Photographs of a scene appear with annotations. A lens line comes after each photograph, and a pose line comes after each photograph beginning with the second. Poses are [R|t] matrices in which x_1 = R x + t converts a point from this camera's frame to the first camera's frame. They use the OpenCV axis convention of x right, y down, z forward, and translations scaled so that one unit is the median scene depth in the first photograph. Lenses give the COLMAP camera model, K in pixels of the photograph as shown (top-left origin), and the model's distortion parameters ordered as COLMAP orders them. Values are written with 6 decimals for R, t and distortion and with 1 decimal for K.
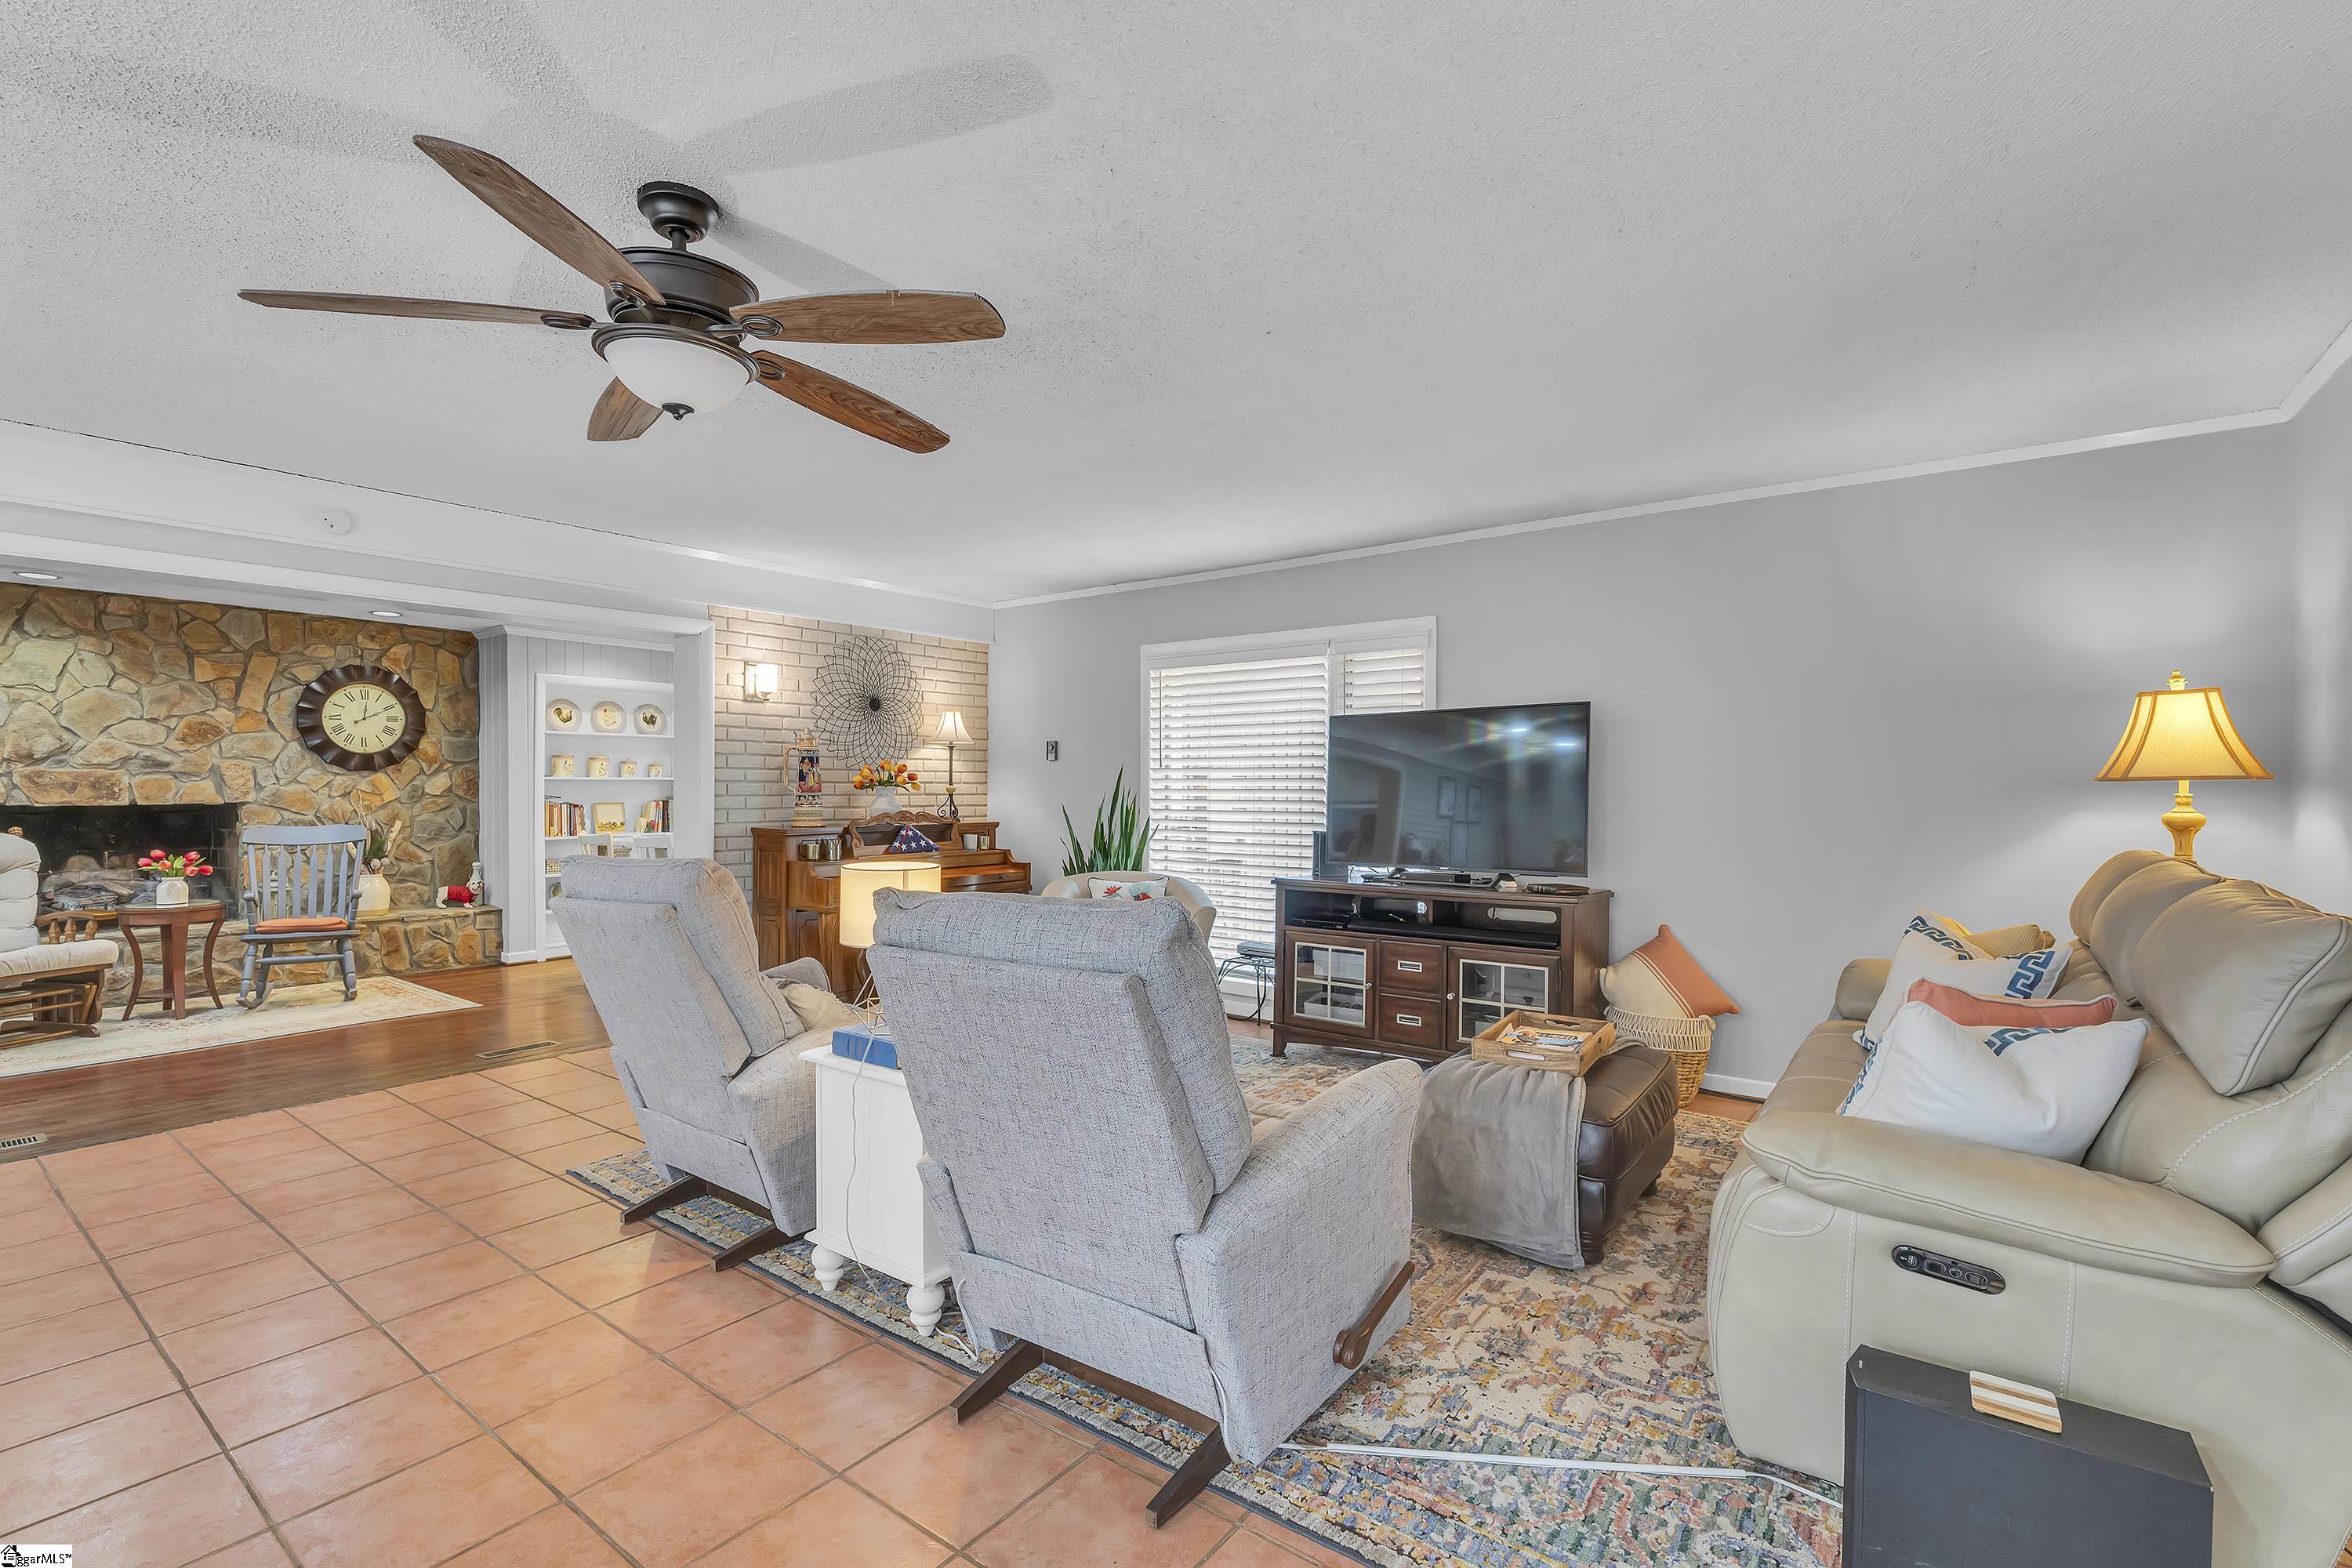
lens RADIAL K [[1032.3, 0, 1169.1], [0, 1032.3, 787.2], [0, 0, 1]] dist [-0.002275, 0.000859]
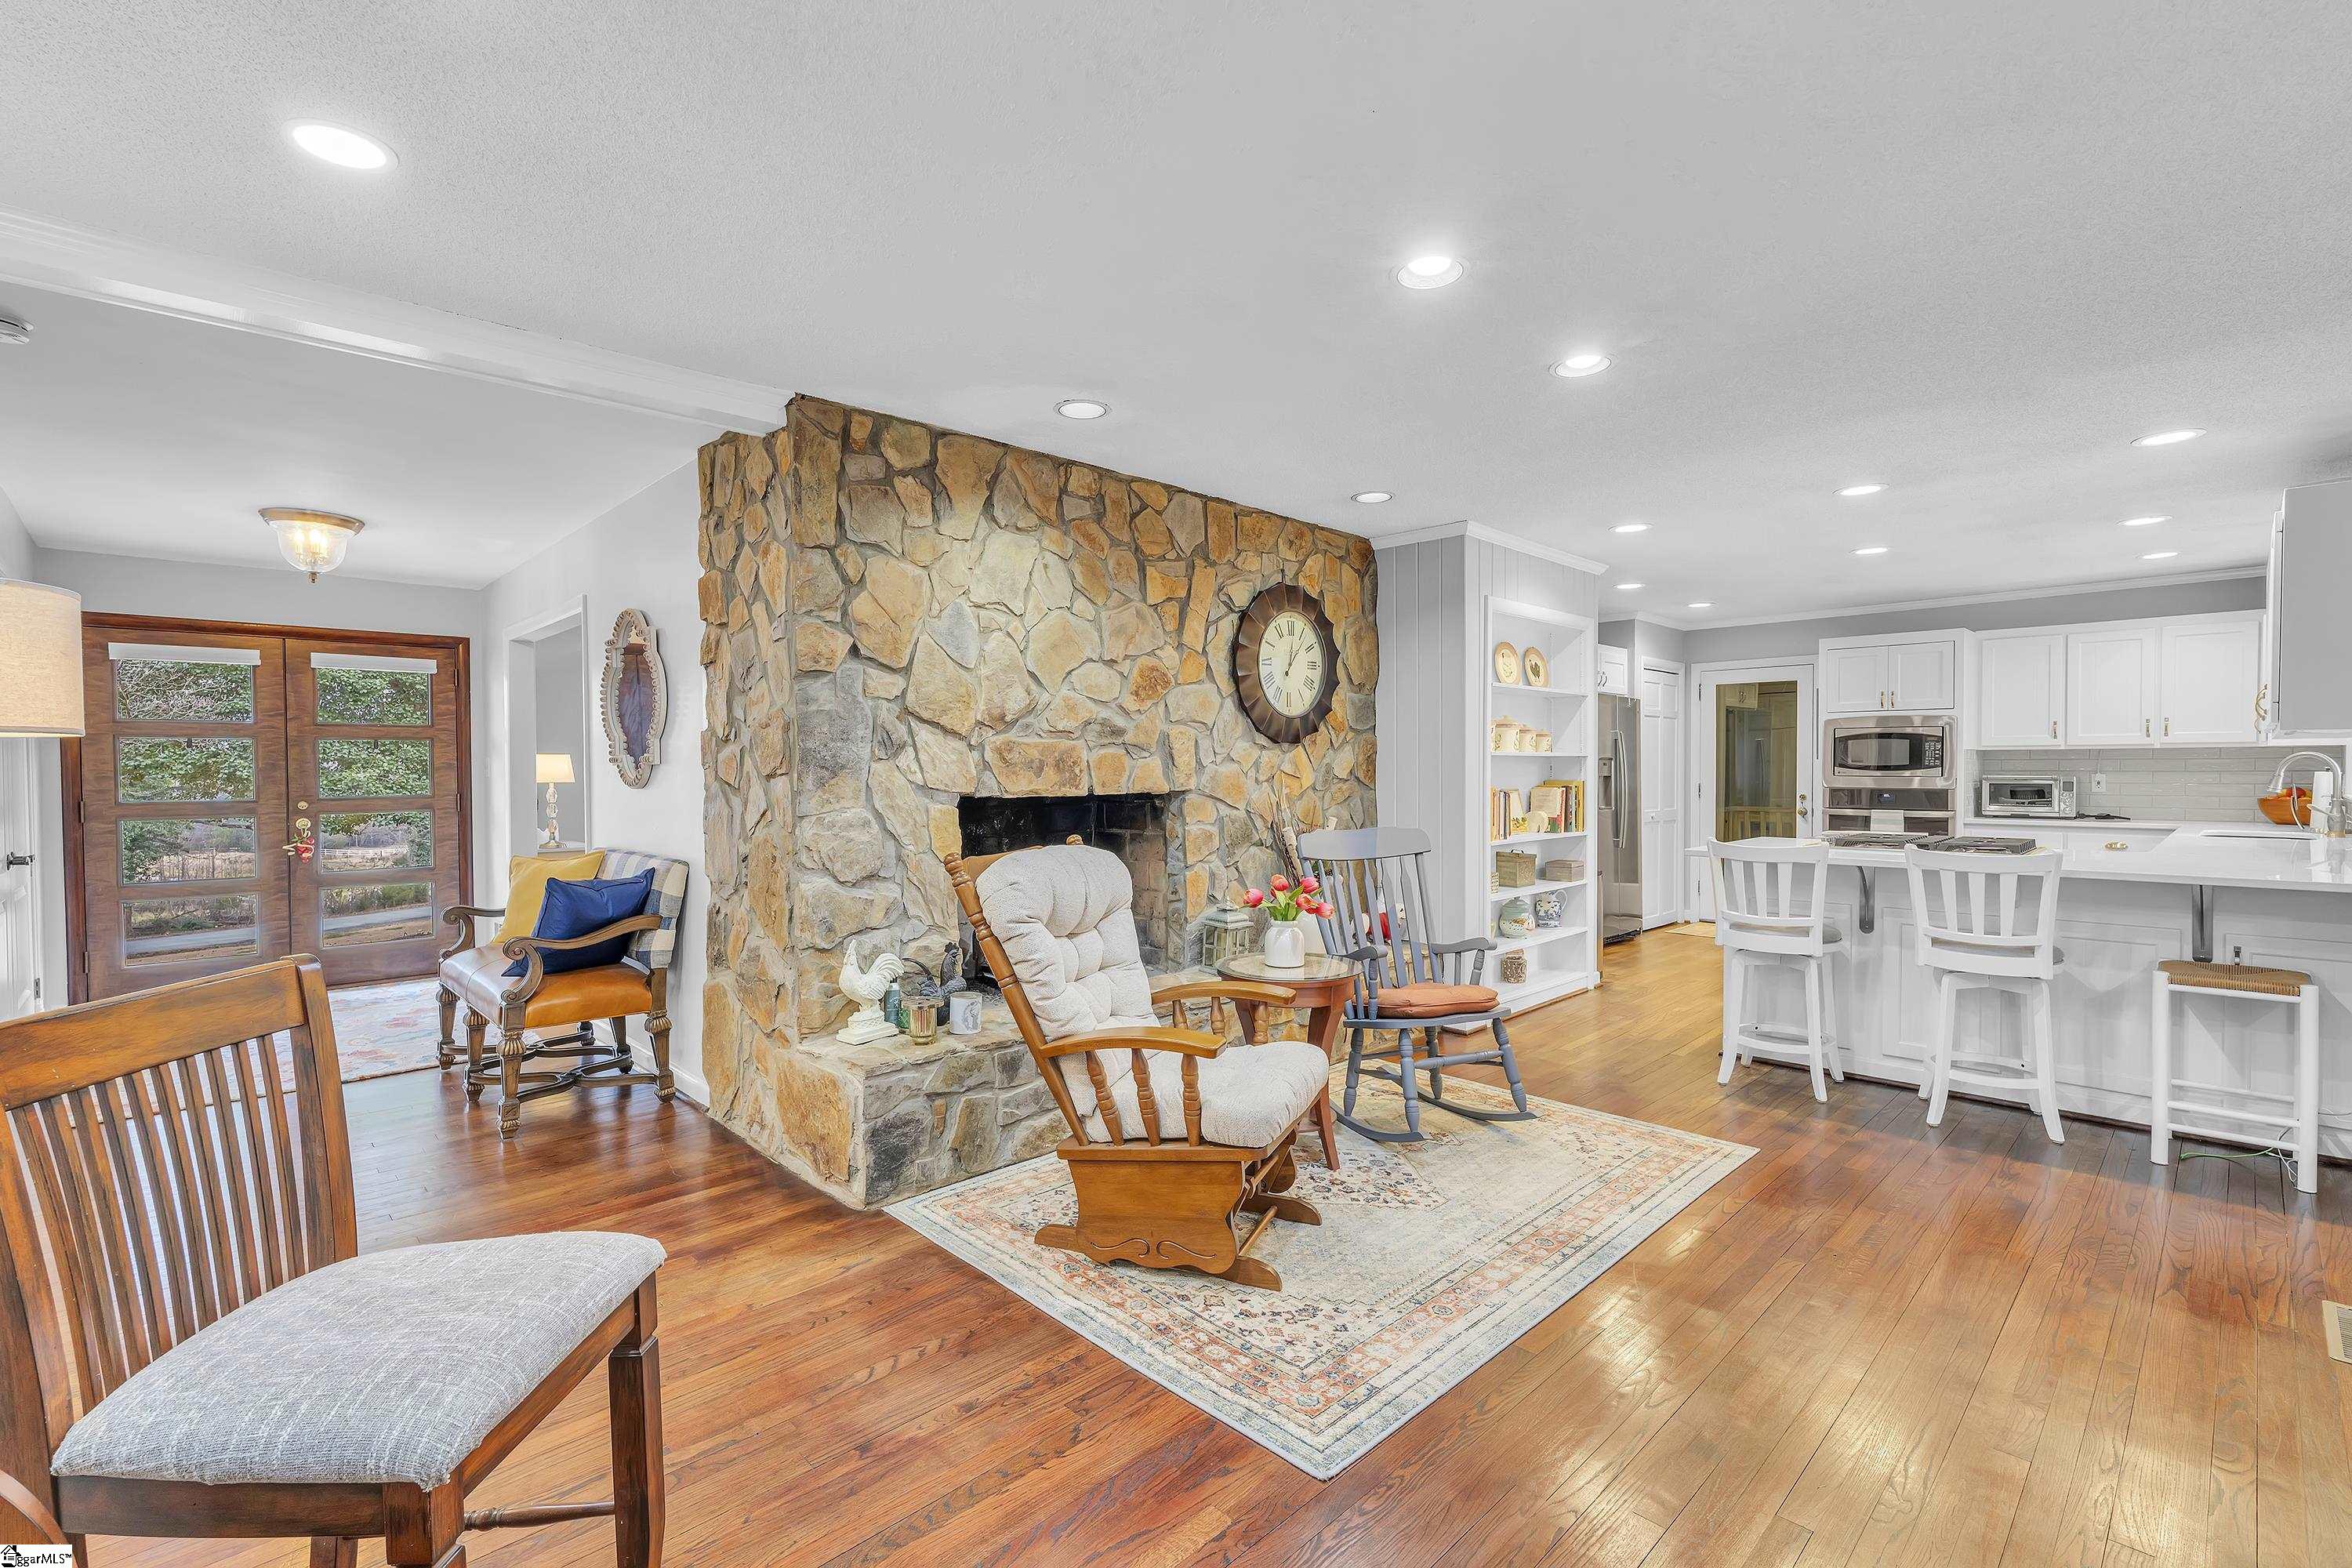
lens RADIAL K [[1032.3, 0, 1175.9], [0, 1032.3, 786.7], [0, 0, 1]] dist [-0.002275, 0.000859]
pose [[0.987283, -0.000555, -0.158973, -0.868789], [0.003209, 0.999860, 0.016434, 0.001514], [0.158942, -0.016735, 0.987146, 0.383338]]
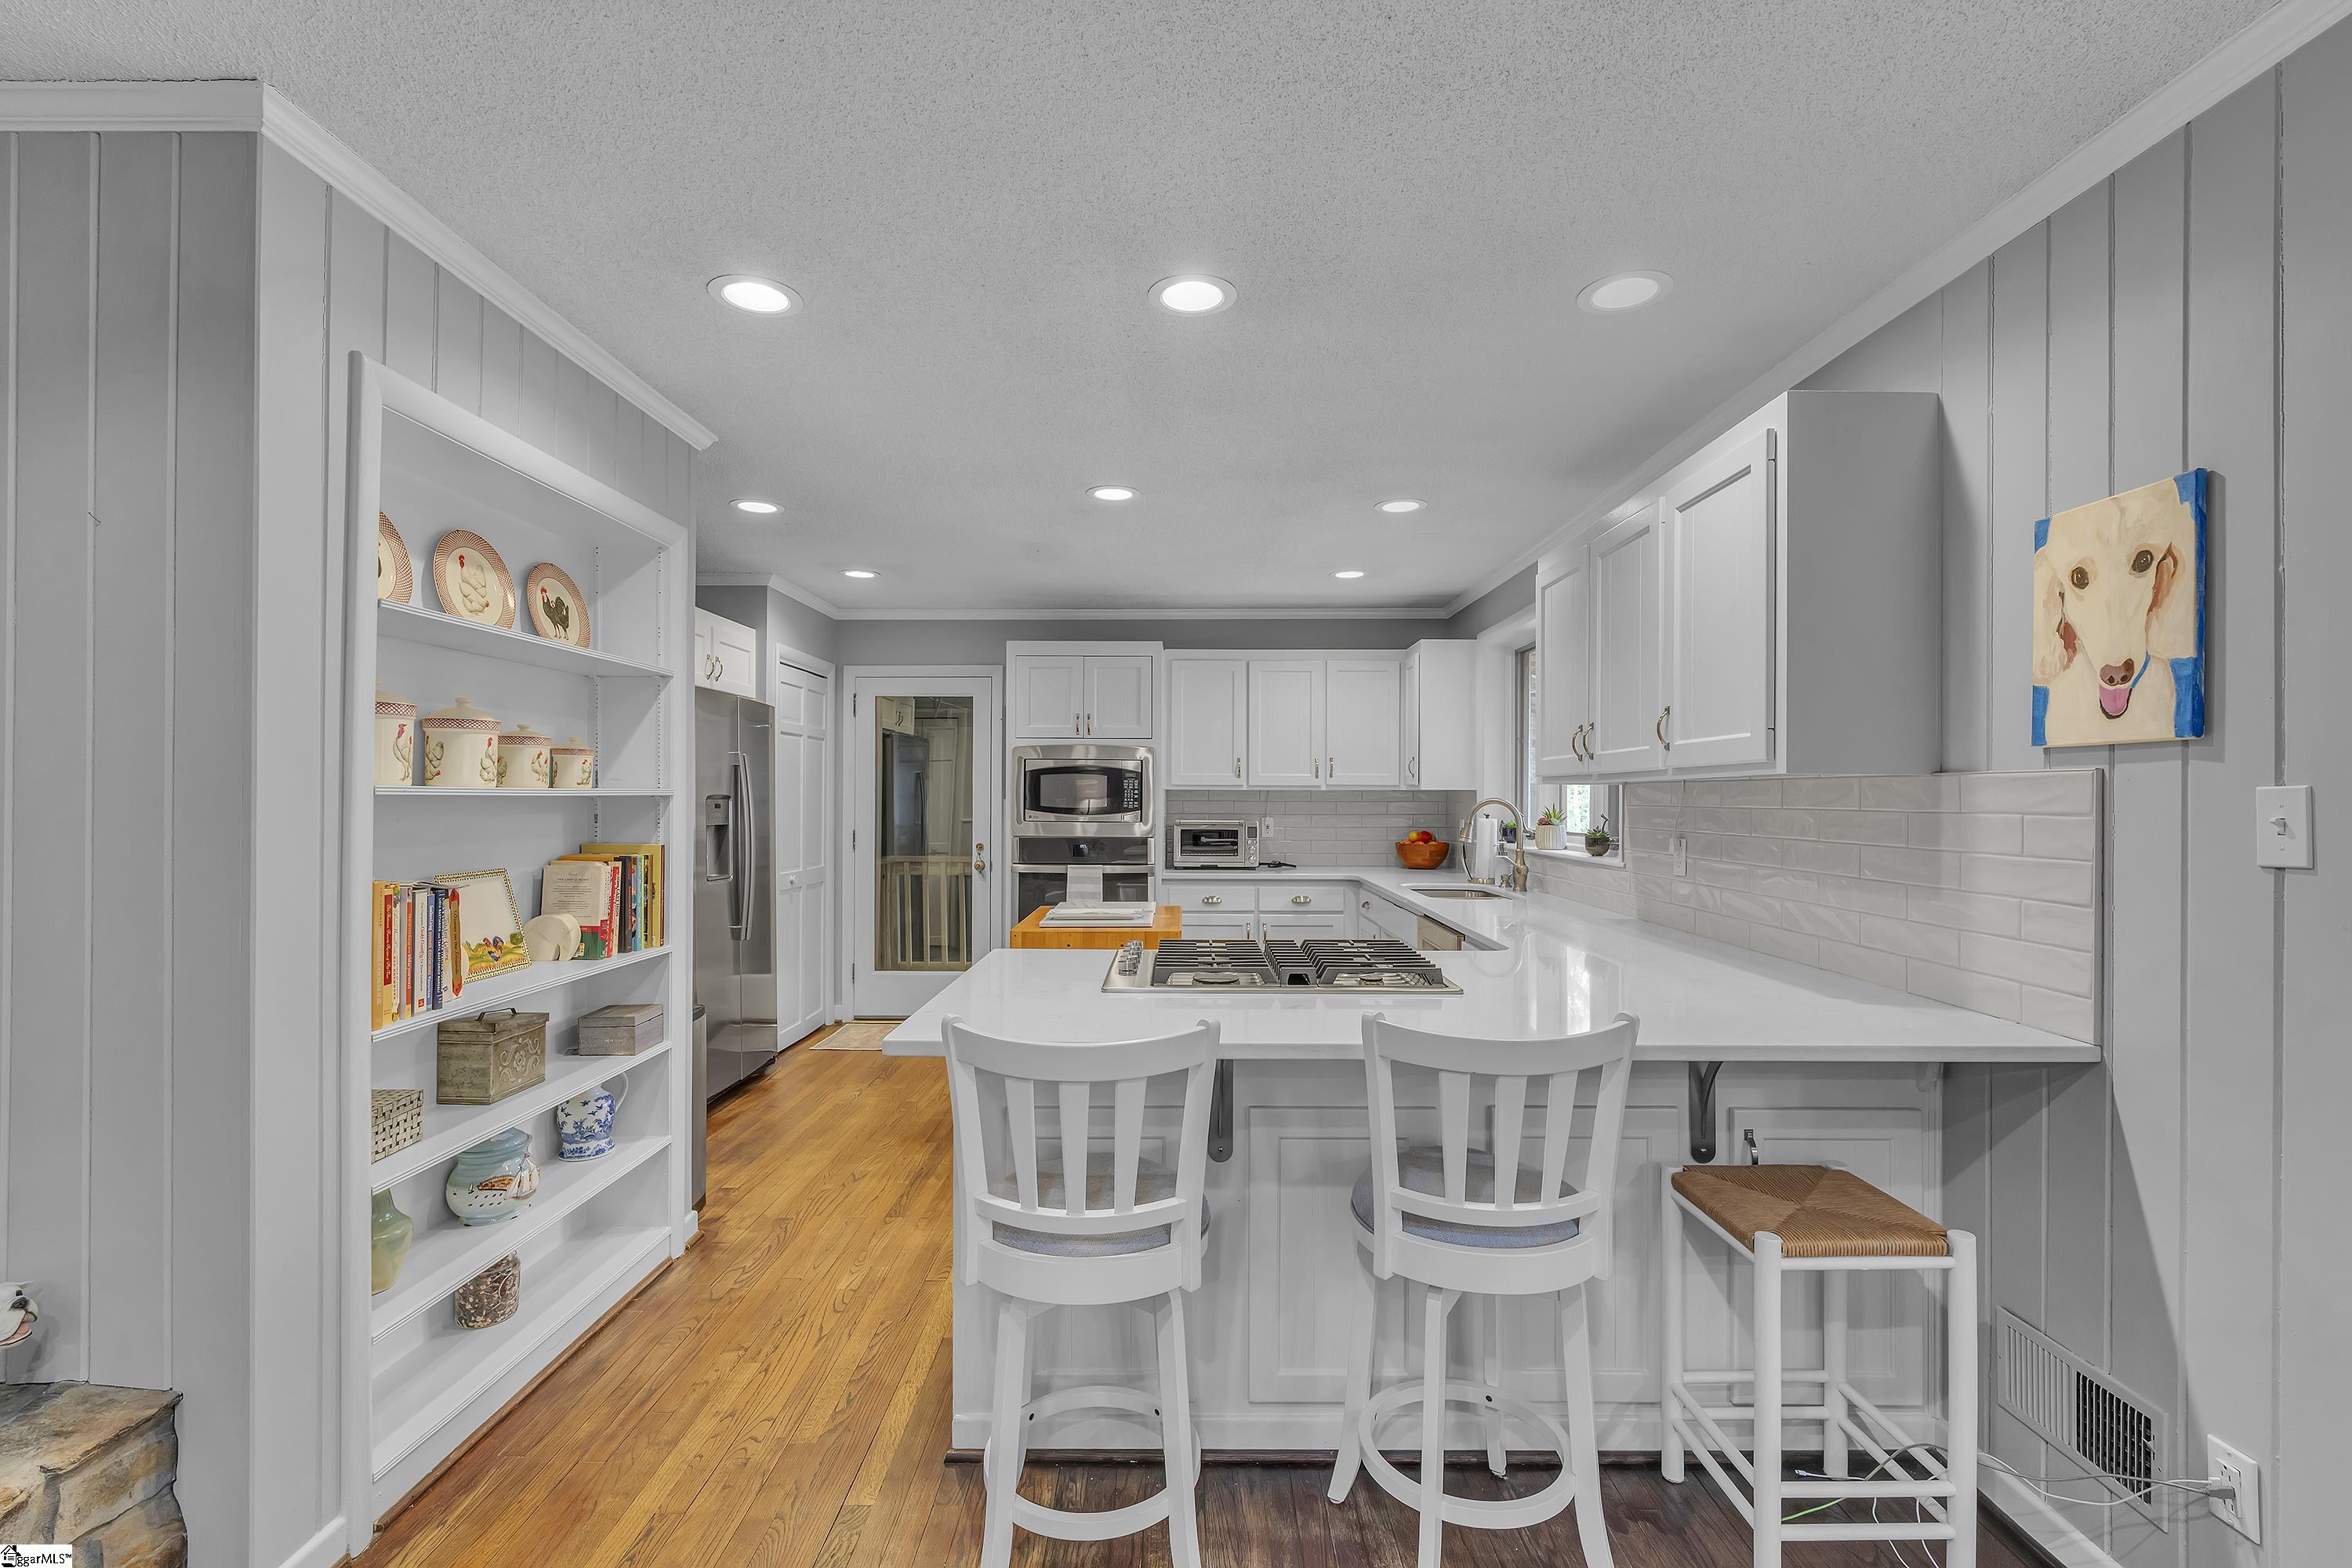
lens RADIAL K [[1032.3, 0, 1189.2], [0, 1032.3, 788.8], [0, 0, 1]] dist [-0.002275, 0.000859]
pose [[0.798825, 0.006610, 0.601527, -0.742274], [-0.000911, 0.999952, -0.009779, -0.008495], [-0.601563, 0.007264, 0.798793, 0.853162]]
